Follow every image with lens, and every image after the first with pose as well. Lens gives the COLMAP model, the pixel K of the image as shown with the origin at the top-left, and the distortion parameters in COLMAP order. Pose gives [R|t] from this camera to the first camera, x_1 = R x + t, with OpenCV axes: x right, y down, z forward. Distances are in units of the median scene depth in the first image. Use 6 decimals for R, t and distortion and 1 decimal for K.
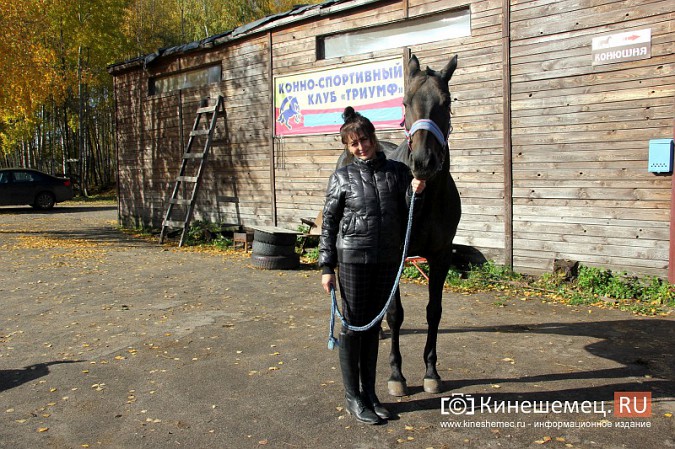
lens RADIAL K [[586.0, 0, 337.5], [0, 586.0, 224.5], [0, 0, 1]] dist [-0.133014, 0.156432]
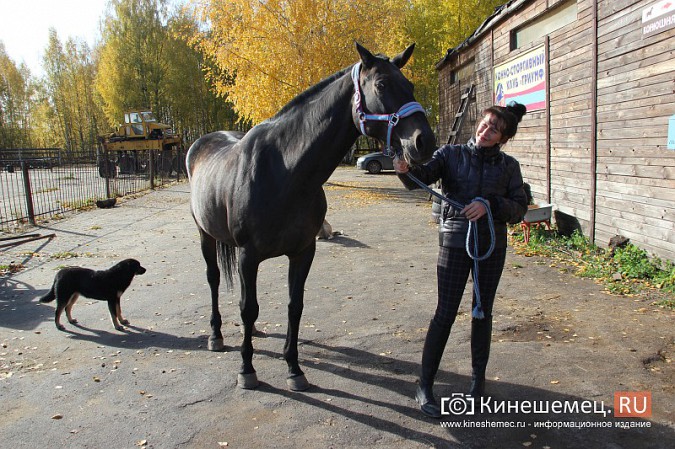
lens RADIAL K [[509.4, 0, 348.2], [0, 509.4, 224.1], [0, 0, 1]] dist [-0.151036, 0.095132]
pose [[0.735805, 0.090970, -0.671055, 0.426325], [-0.042216, 0.995171, 0.088618, -0.010616], [0.675876, -0.036877, 0.736092, 0.029937]]
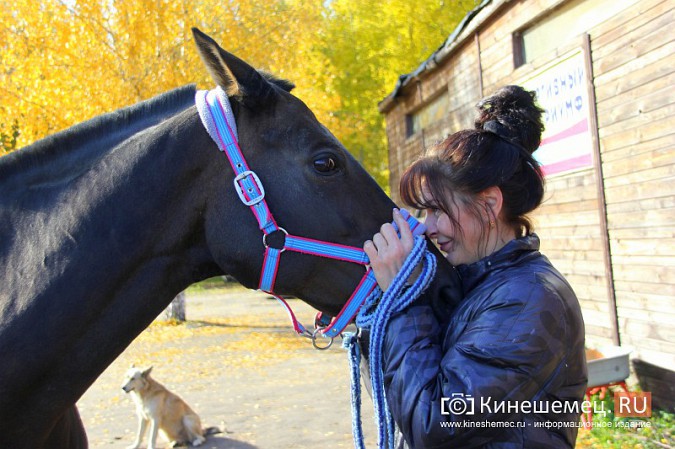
lens RADIAL K [[862.9, 0, 337.5], [0, 862.9, 238.2], [0, 0, 1]] dist [0.077017, 0.015945]
pose [[0.806775, -0.056751, -0.588127, 0.365362], [0.014264, 0.996957, -0.076634, -0.023810], [0.590687, 0.053438, 0.805130, 0.111641]]
